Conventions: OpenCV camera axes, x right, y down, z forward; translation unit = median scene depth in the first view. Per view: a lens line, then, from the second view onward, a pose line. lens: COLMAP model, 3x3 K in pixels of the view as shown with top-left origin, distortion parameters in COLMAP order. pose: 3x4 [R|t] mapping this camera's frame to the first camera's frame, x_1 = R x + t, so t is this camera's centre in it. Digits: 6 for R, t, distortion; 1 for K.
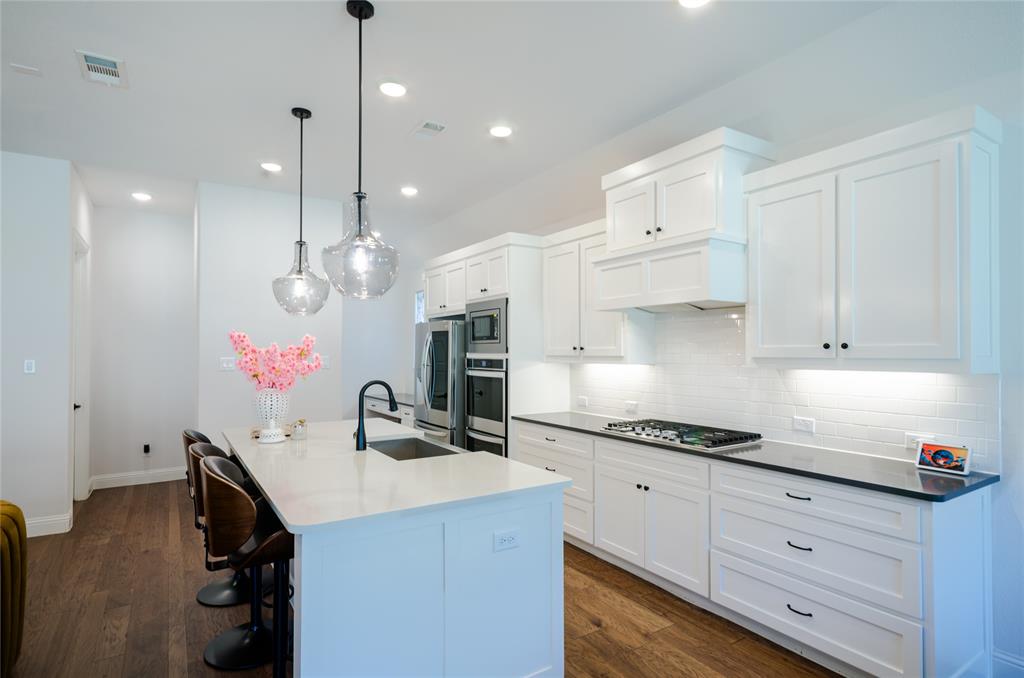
lens RADIAL K [[542.5, 0, 515.5], [0, 542.5, 342.8], [0, 0, 1]] dist [0.003745, 0.001333]
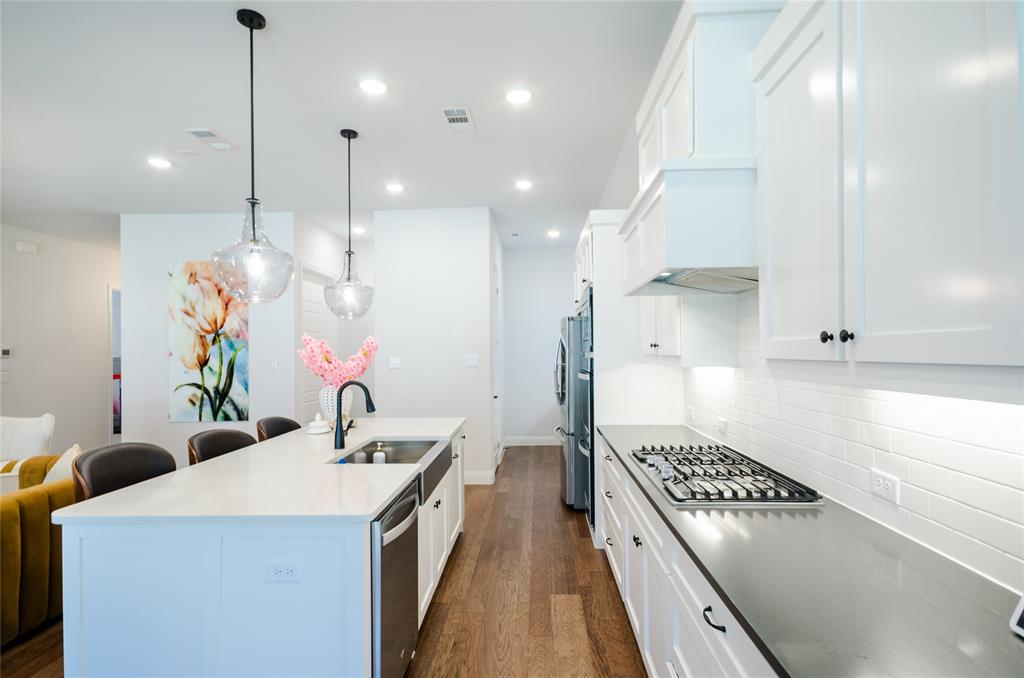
lens RADIAL K [[521.2, 0, 510.8], [0, 521.2, 346.1], [0, 0, 1]] dist [0.004480, 0.000565]
pose [[0.810040, -0.014004, -0.586207, 0.528822], [0.020242, 0.999787, 0.004087, 0.005856], [0.586025, -0.015176, 0.810151, 0.374553]]
